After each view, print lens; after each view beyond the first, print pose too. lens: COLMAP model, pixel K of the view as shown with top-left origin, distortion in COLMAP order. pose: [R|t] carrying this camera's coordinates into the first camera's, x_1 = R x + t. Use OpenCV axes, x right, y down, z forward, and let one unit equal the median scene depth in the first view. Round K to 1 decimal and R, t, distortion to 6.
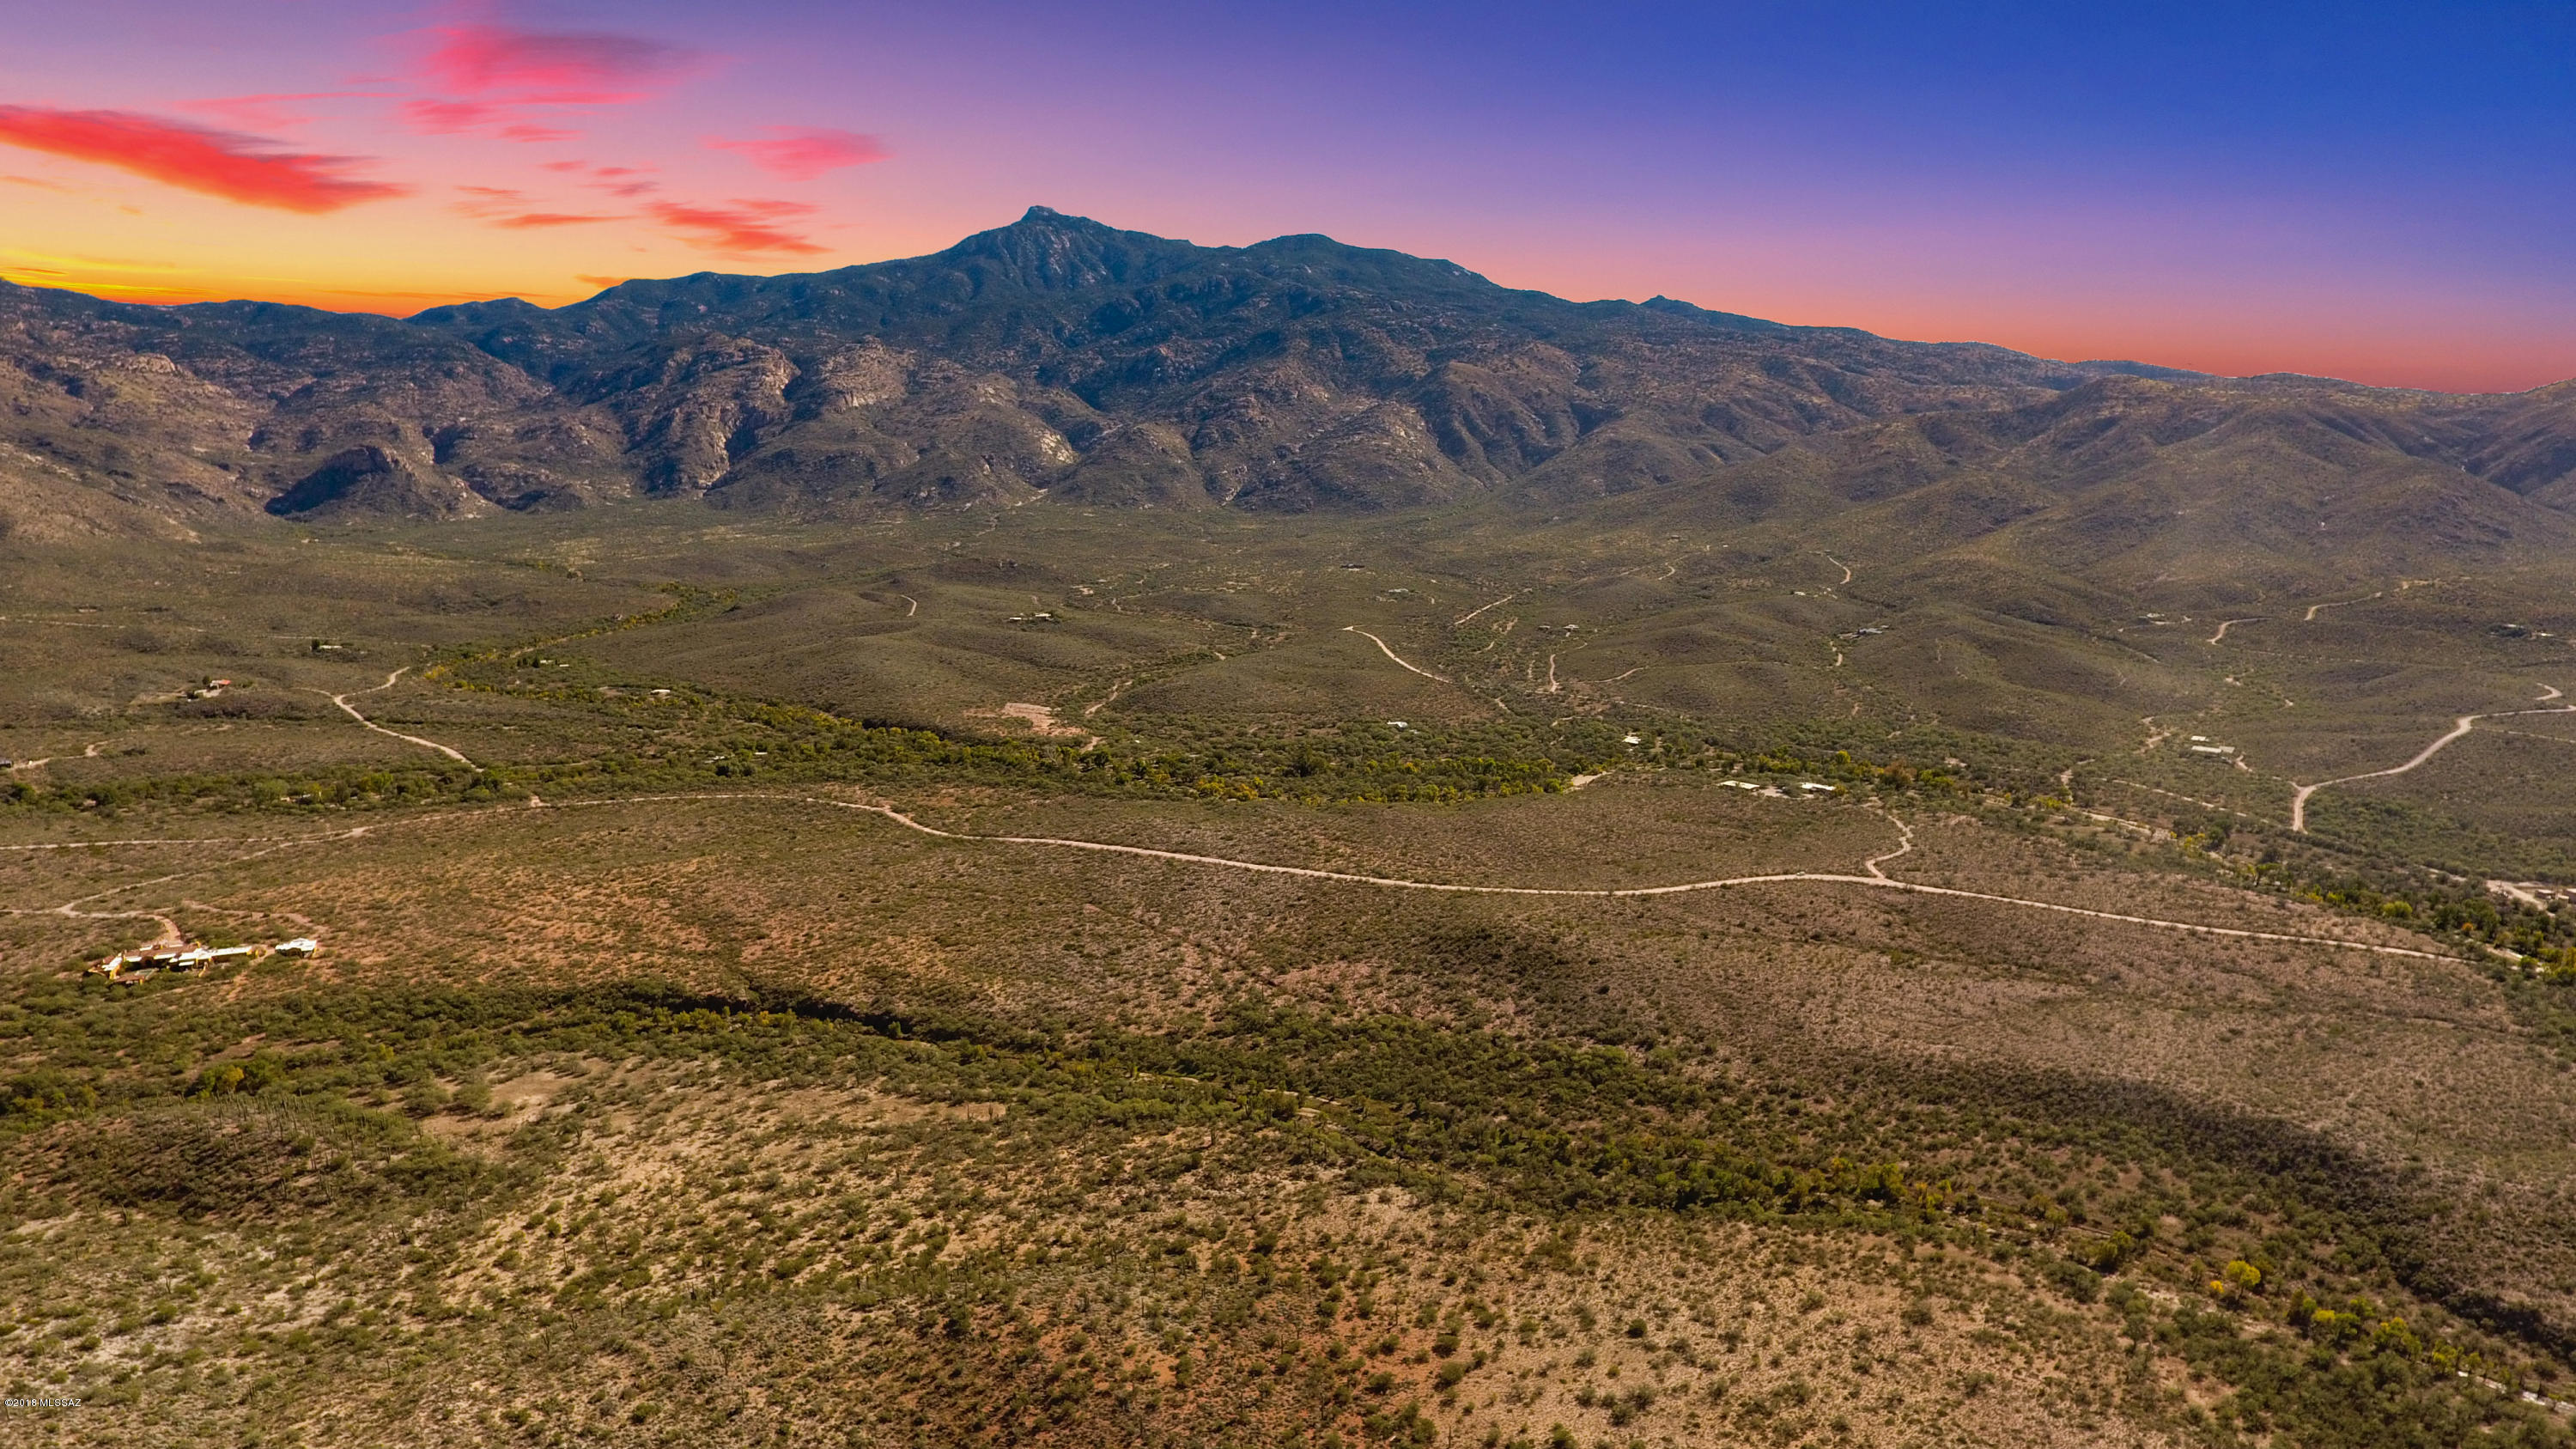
lens RADIAL K [[1514.5, 0, 1284.1], [0, 1514.5, 723.8], [0, 0, 1]] dist [-0.002754, -0.000430]
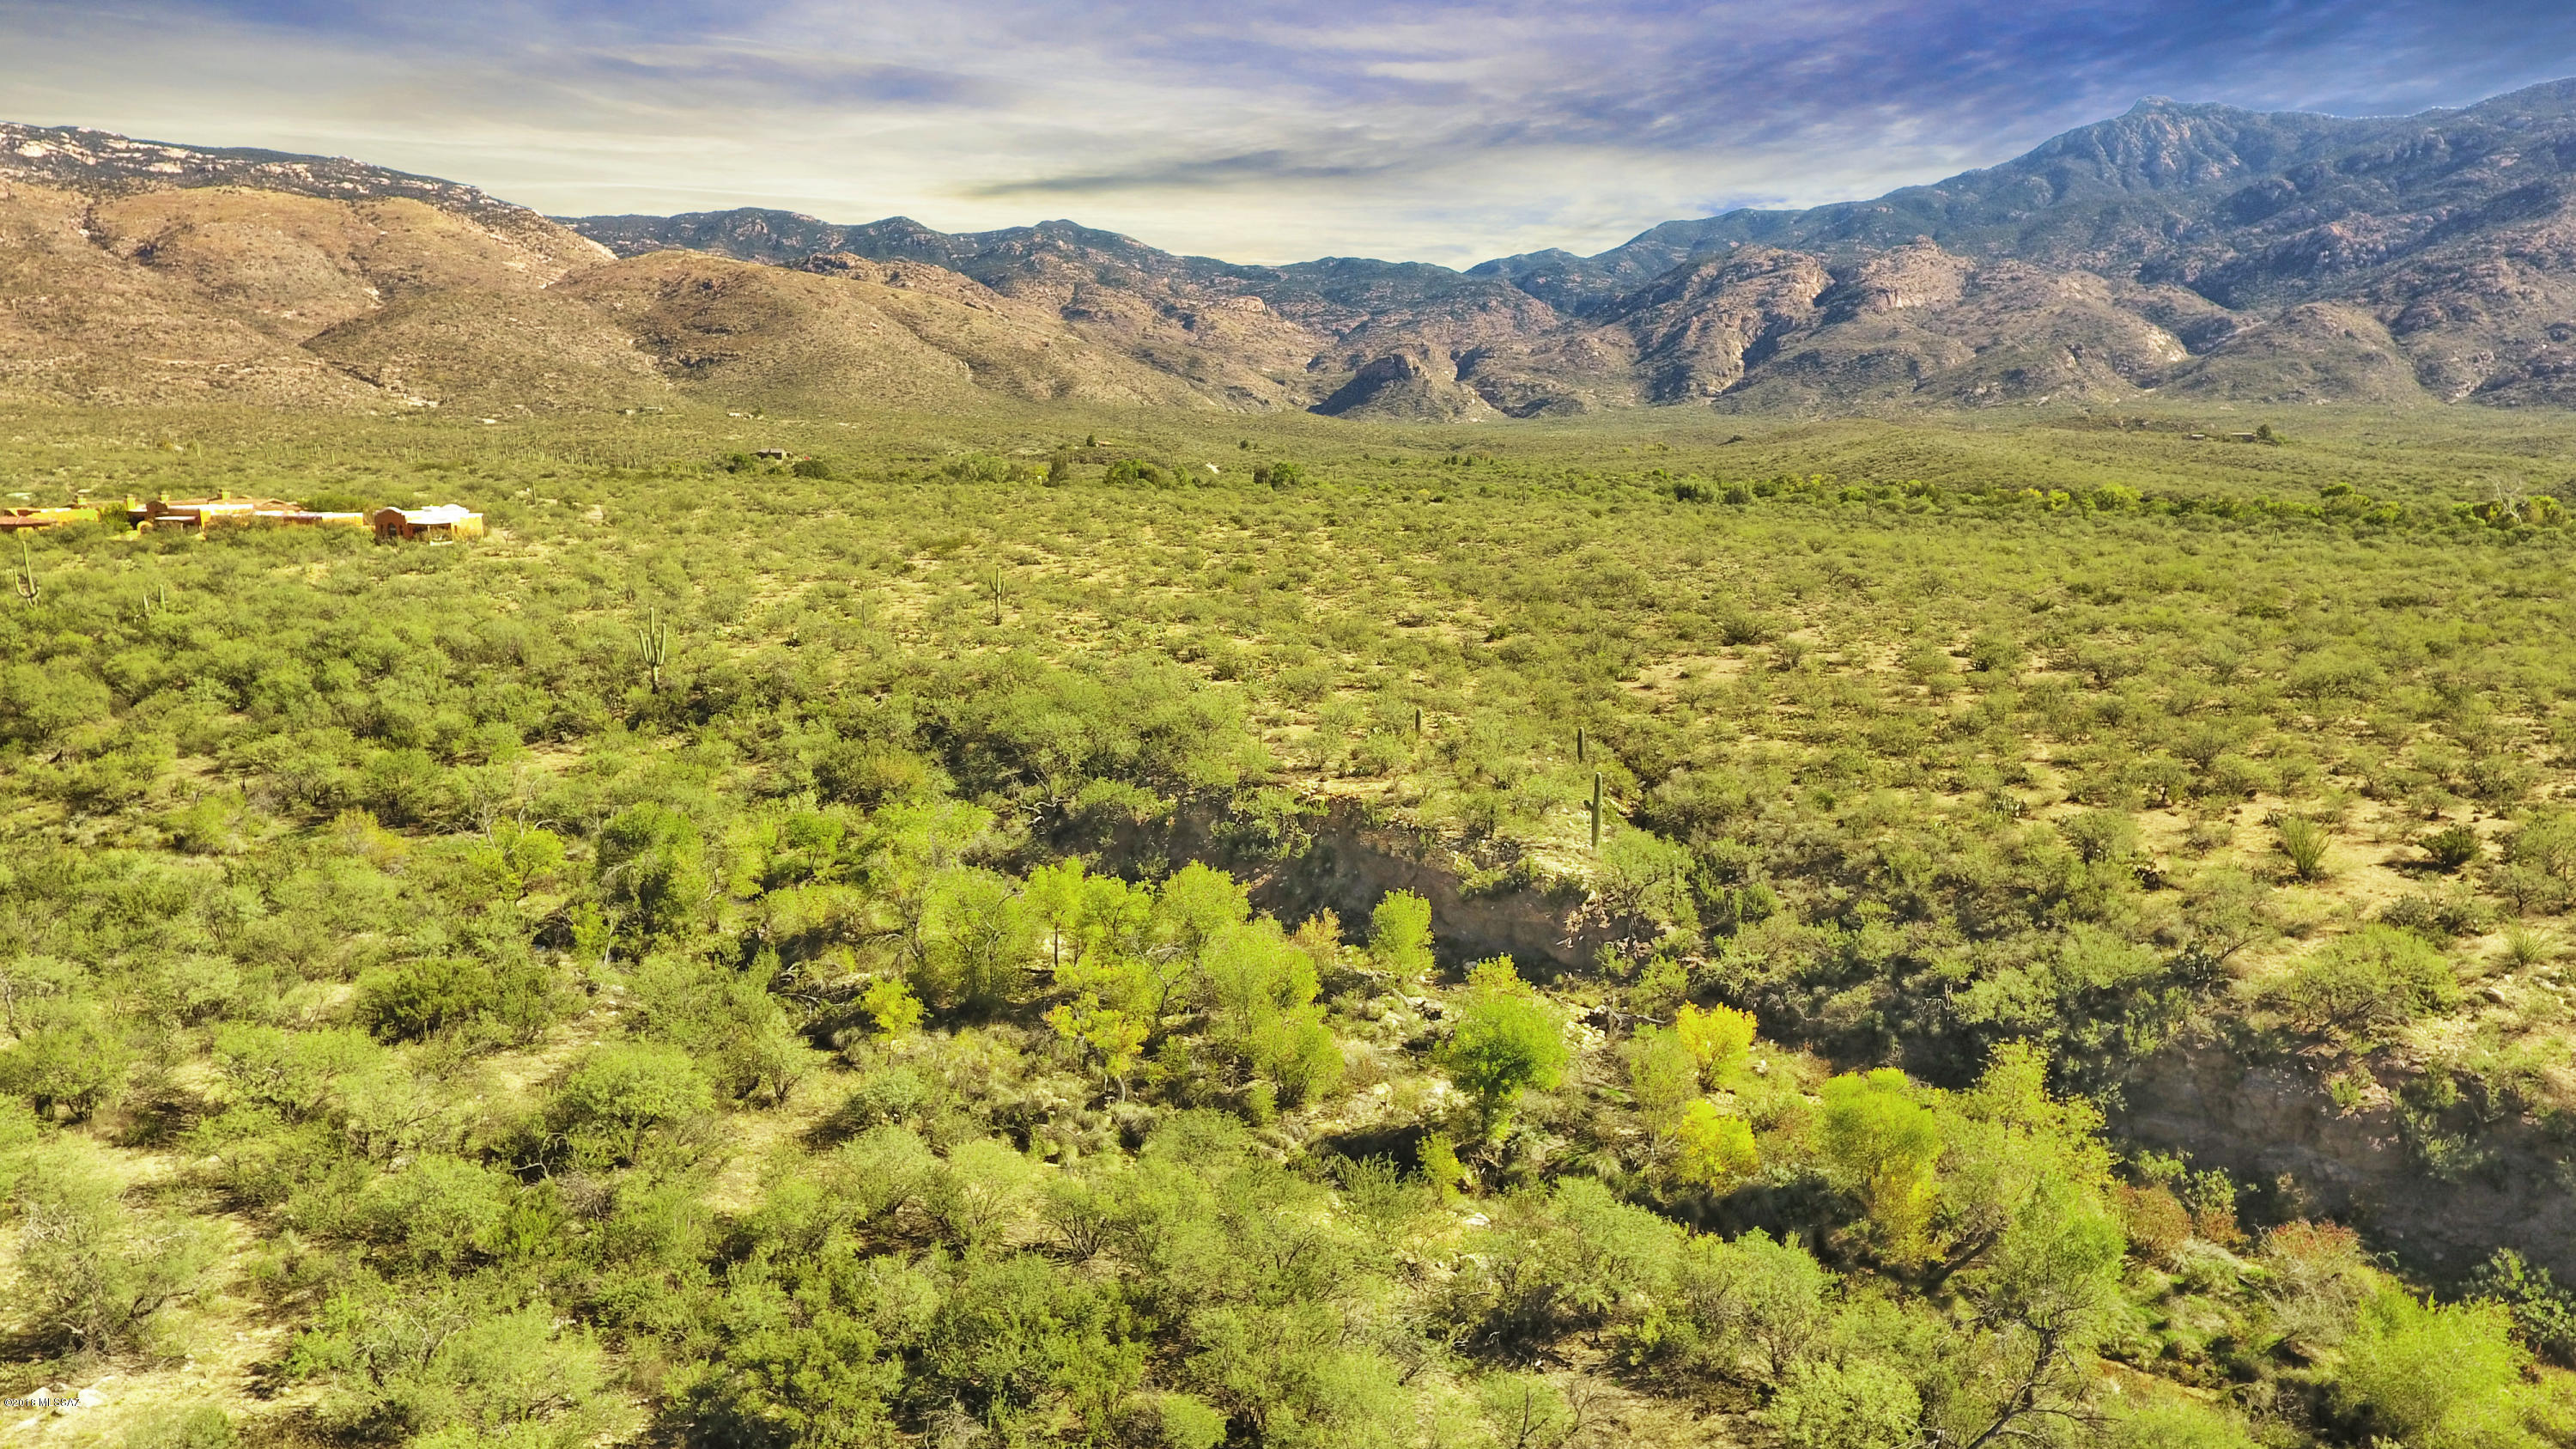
lens RADIAL K [[1514.5, 0, 1284.1], [0, 1514.5, 723.8], [0, 0, 1]] dist [-0.002754, -0.000430]
pose [[0.805491, 0.114718, -0.581399, -0.043897], [-0.111176, 0.992918, 0.041890, 0.024058], [0.582087, 0.030895, 0.812540, 0.127504]]
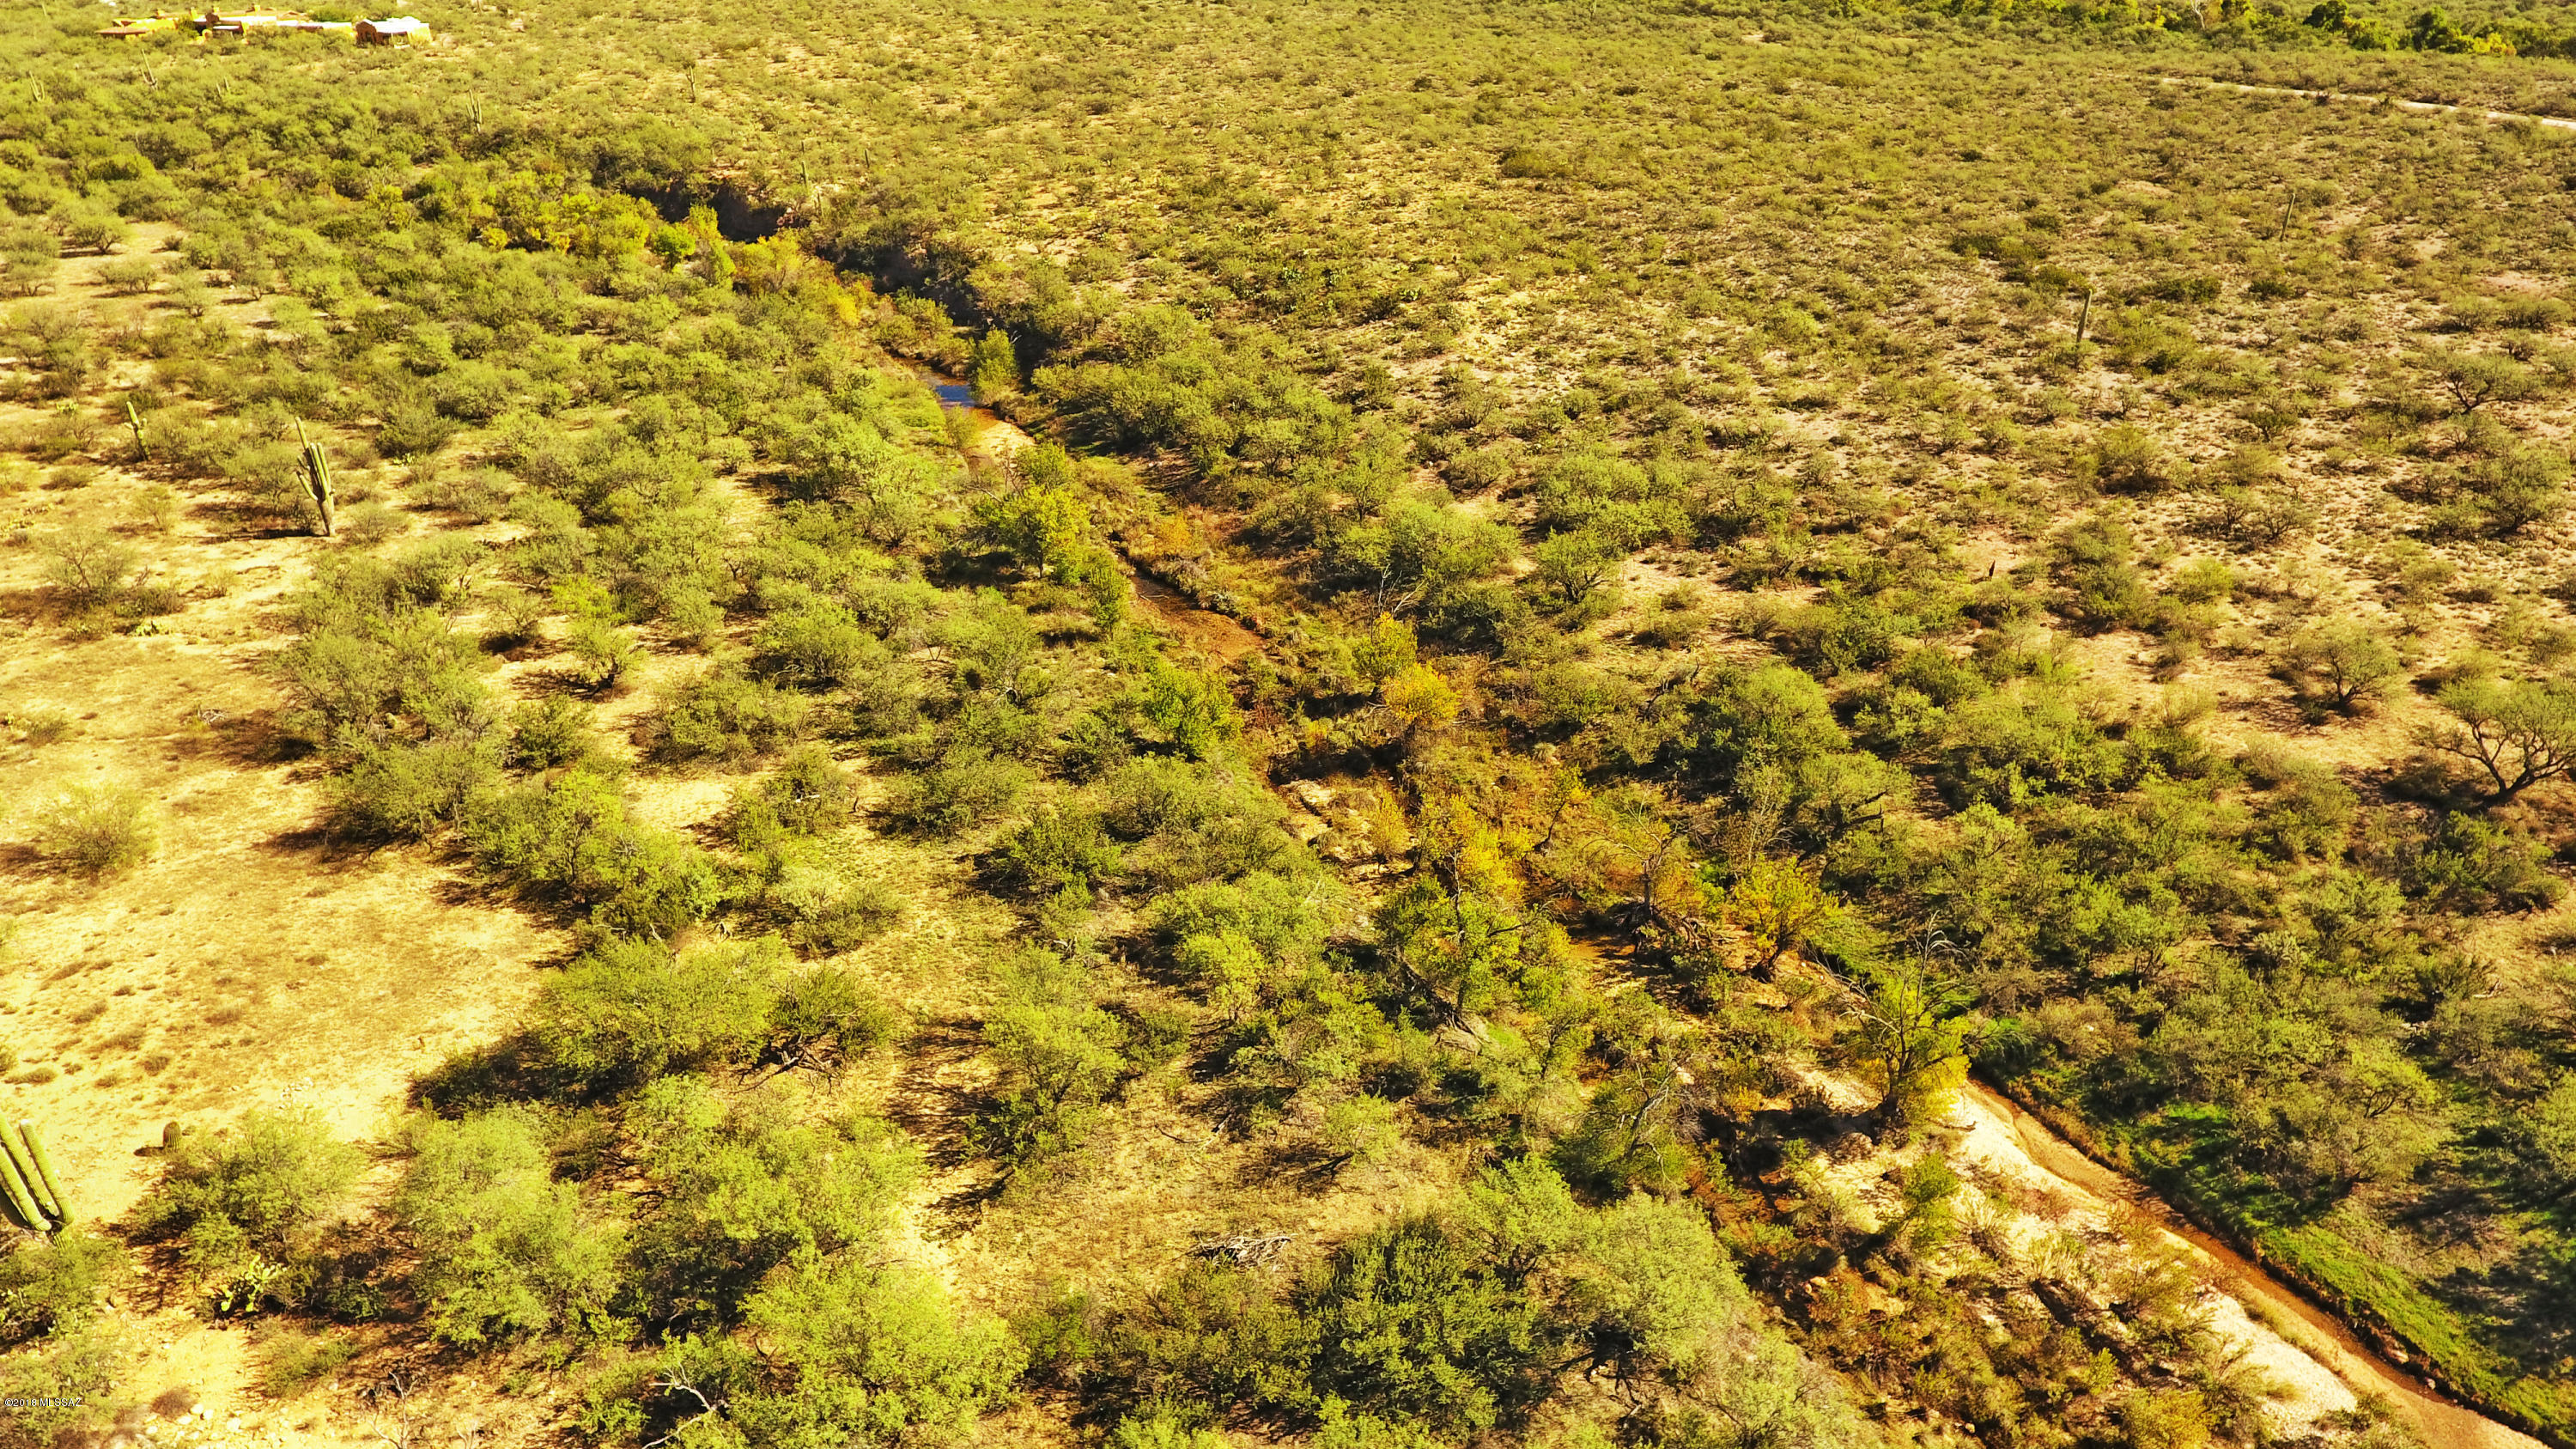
lens RADIAL K [[1514.5, 0, 1284.1], [0, 1514.5, 723.8], [0, 0, 1]] dist [-0.002754, -0.000430]
pose [[0.764183, 0.309515, -0.565884, -0.010773], [-0.116504, 0.929147, 0.350874, 0.023095], [0.634391, -0.202204, 0.746098, 0.117194]]
